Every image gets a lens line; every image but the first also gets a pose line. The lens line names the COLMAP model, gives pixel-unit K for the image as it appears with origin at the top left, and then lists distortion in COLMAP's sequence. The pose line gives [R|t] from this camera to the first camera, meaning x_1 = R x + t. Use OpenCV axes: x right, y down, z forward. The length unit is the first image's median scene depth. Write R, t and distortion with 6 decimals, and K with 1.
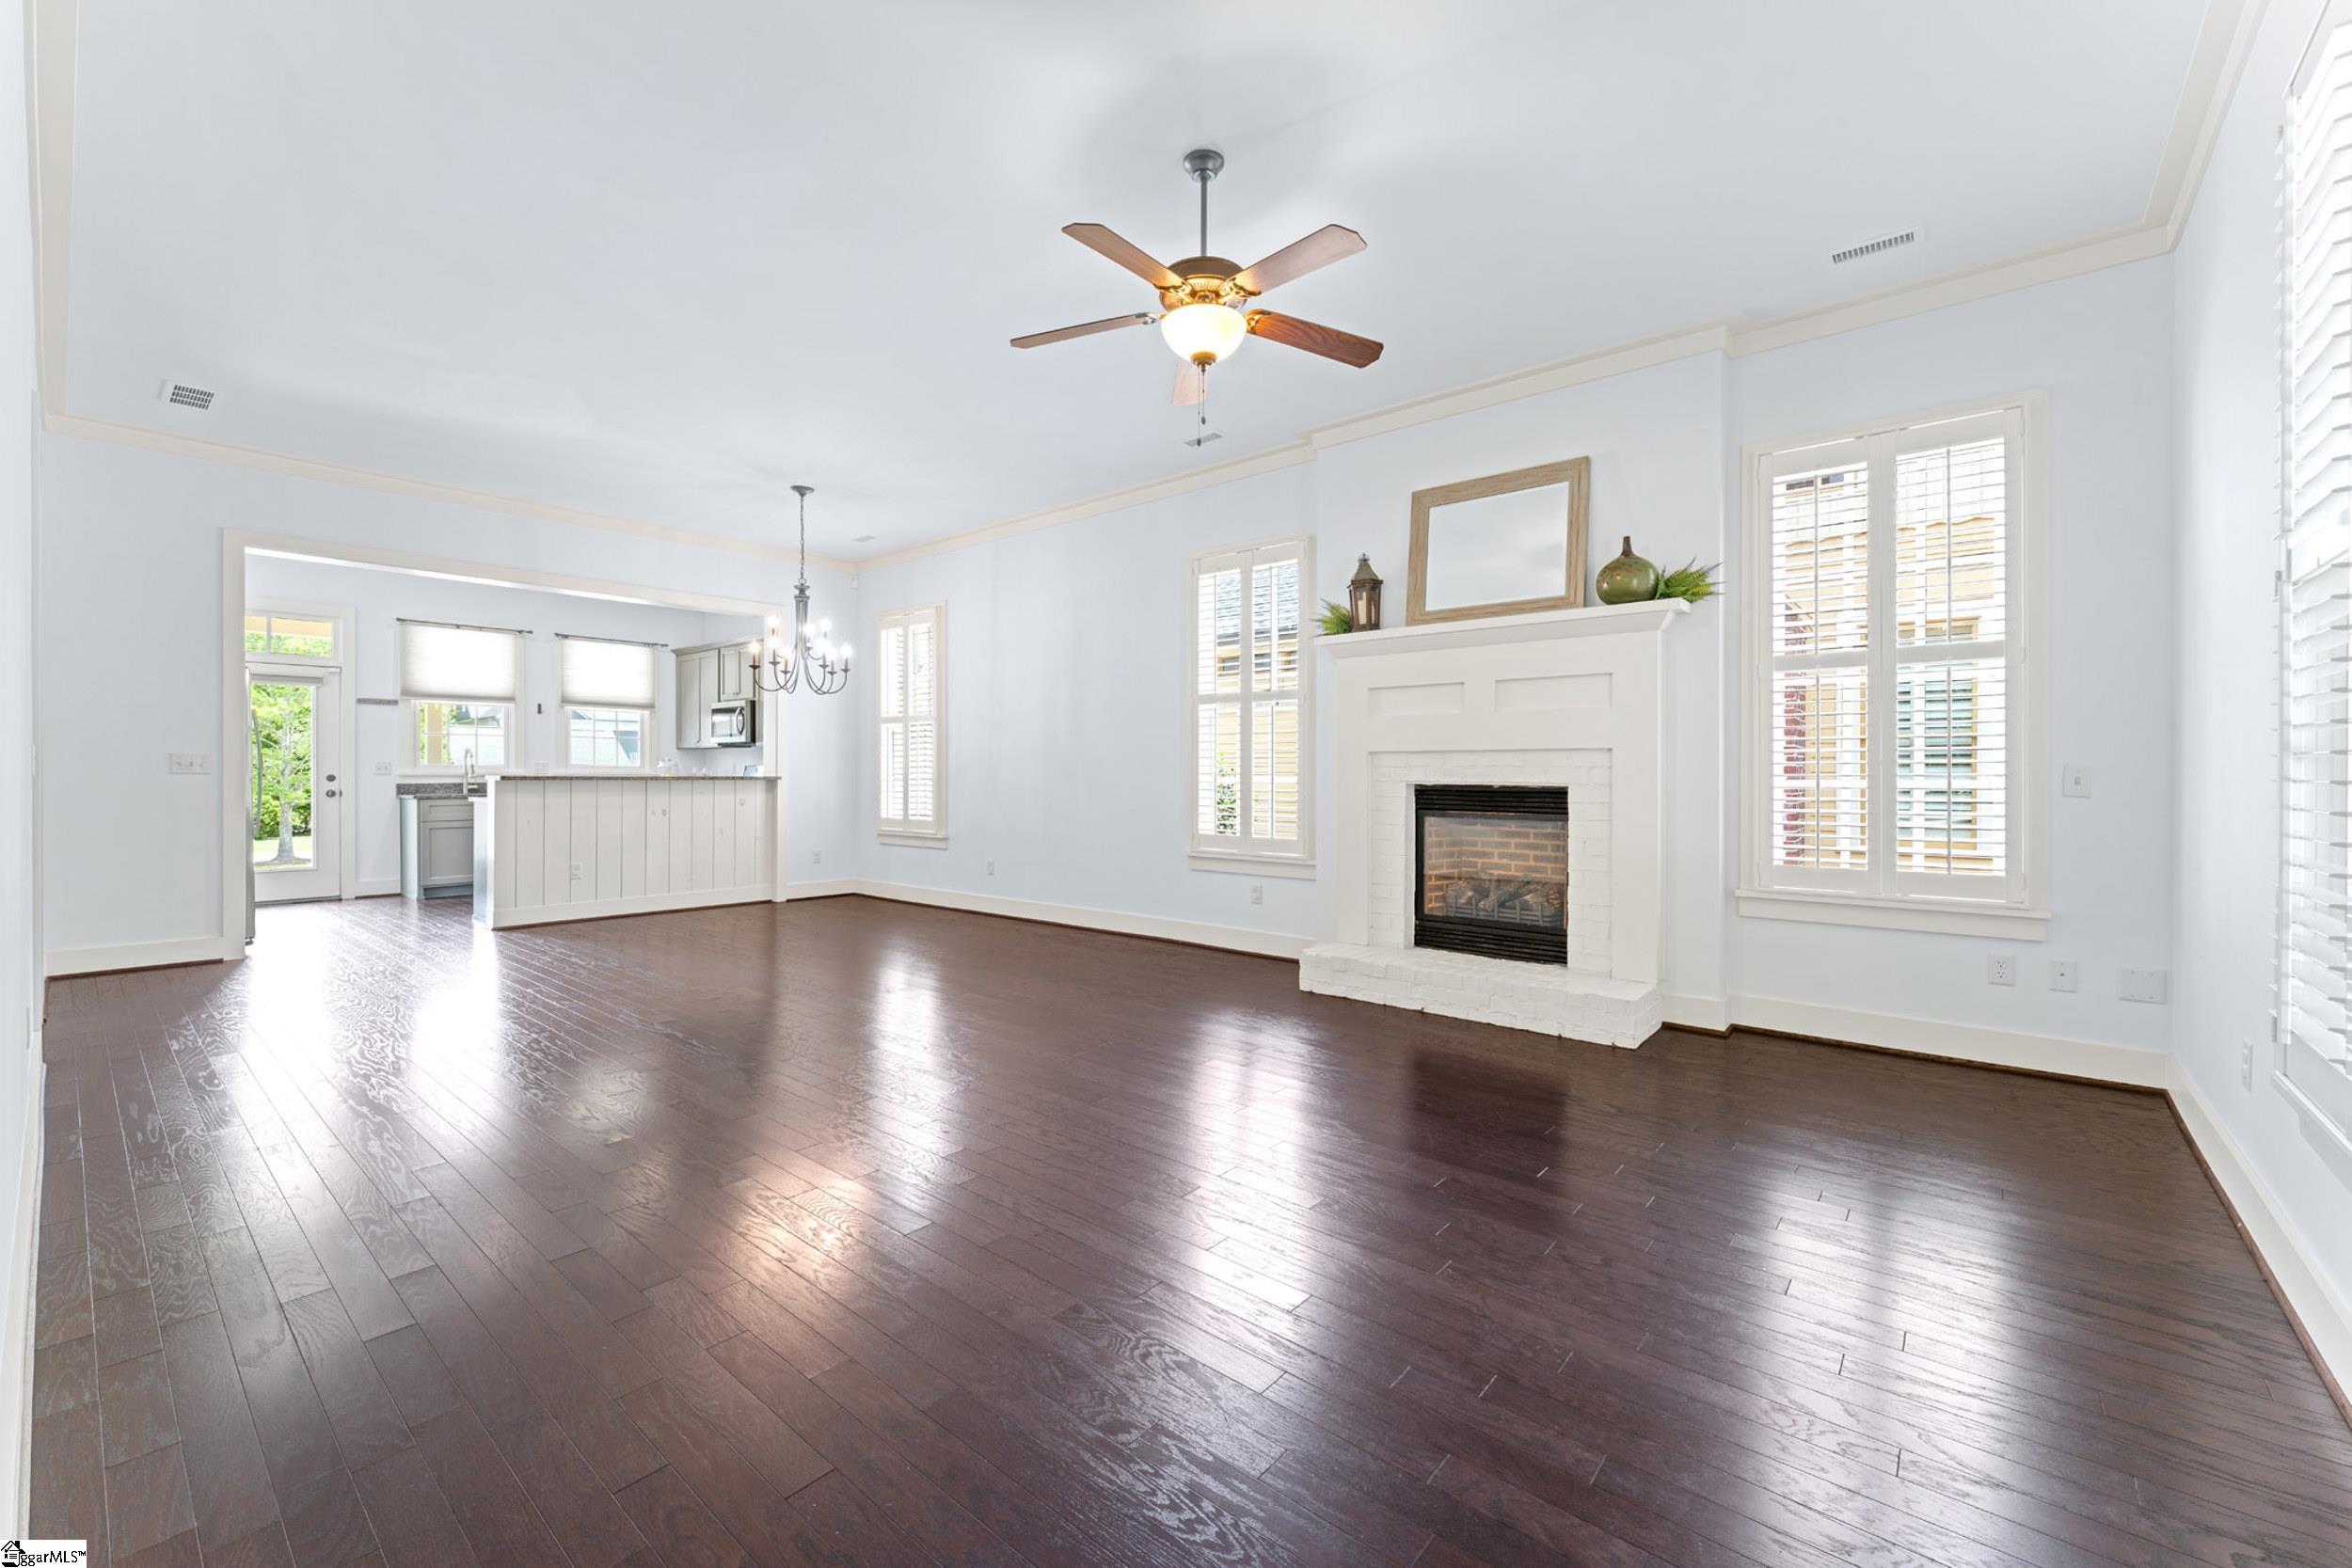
lens RADIAL K [[944.1, 0, 1171.8], [0, 944.1, 776.3], [0, 0, 1]] dist [-0.000089, -0.000085]
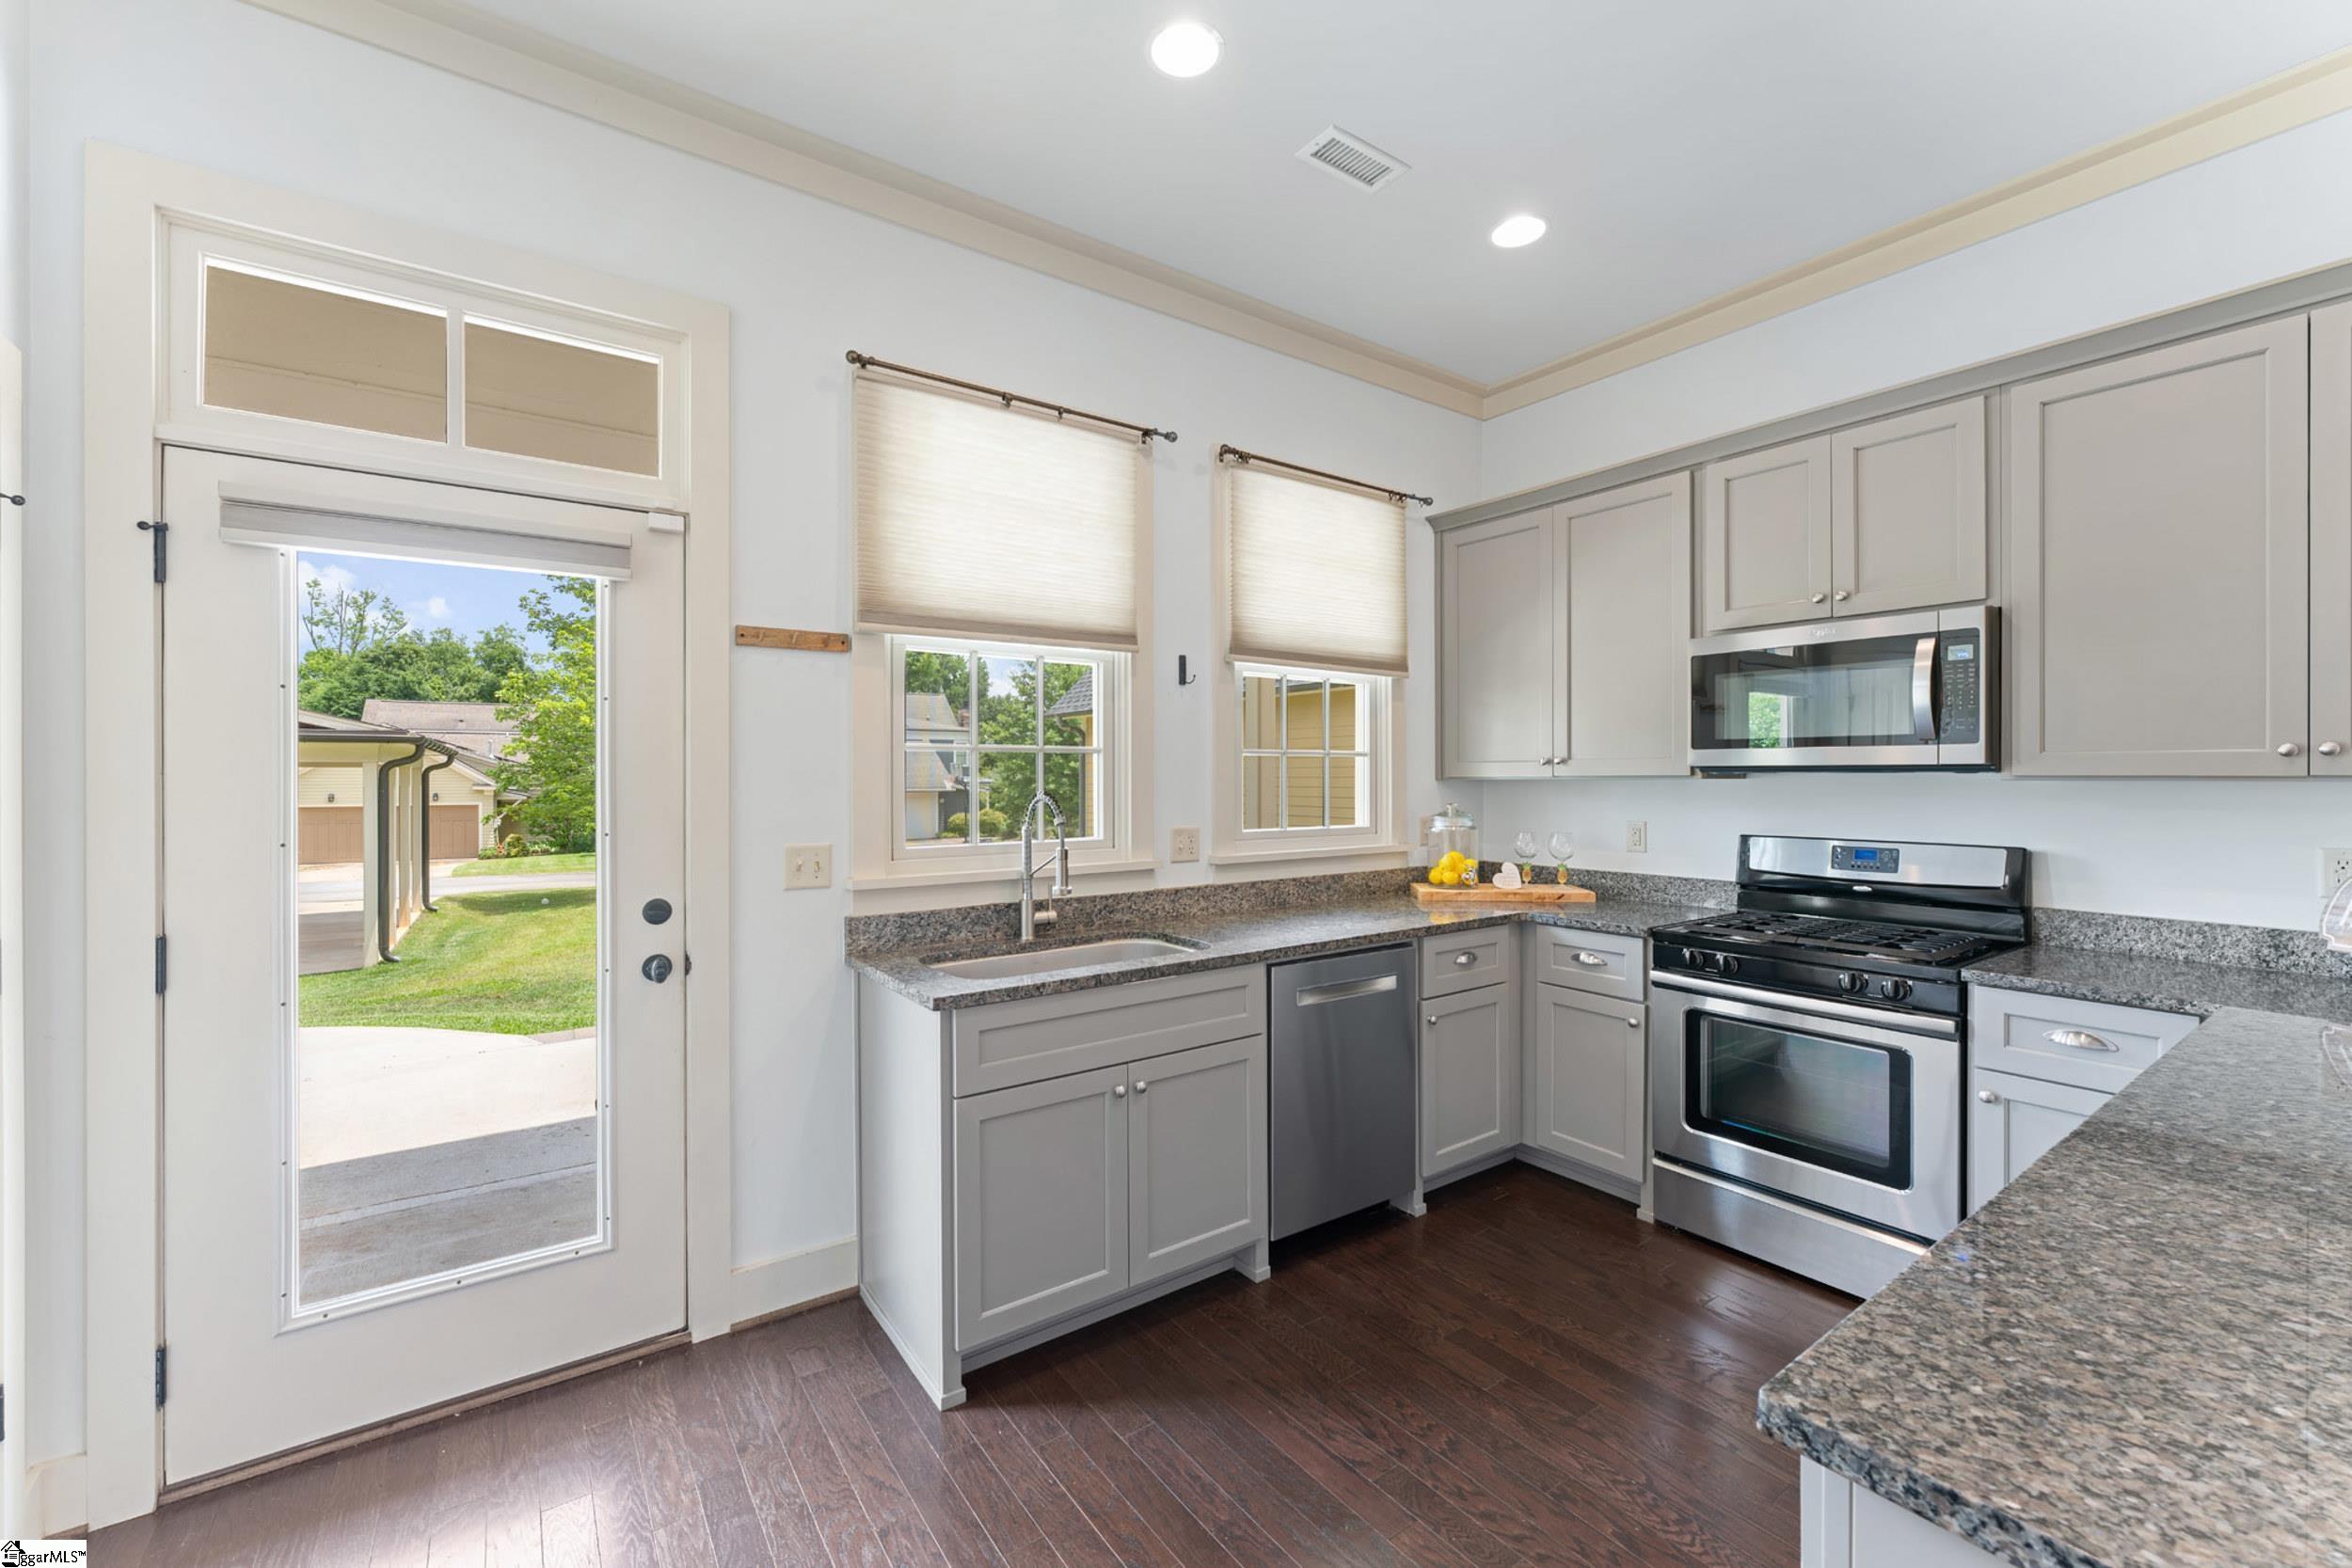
lens RADIAL K [[944.1, 0, 1171.8], [0, 944.1, 776.3], [0, 0, 1]] dist [-0.000089, -0.000085]
pose [[0.968261, -0.003996, -0.249908, -1.003691], [0.003104, 0.999987, -0.003960, -0.054576], [0.249921, 0.003059, 0.968261, 1.144032]]
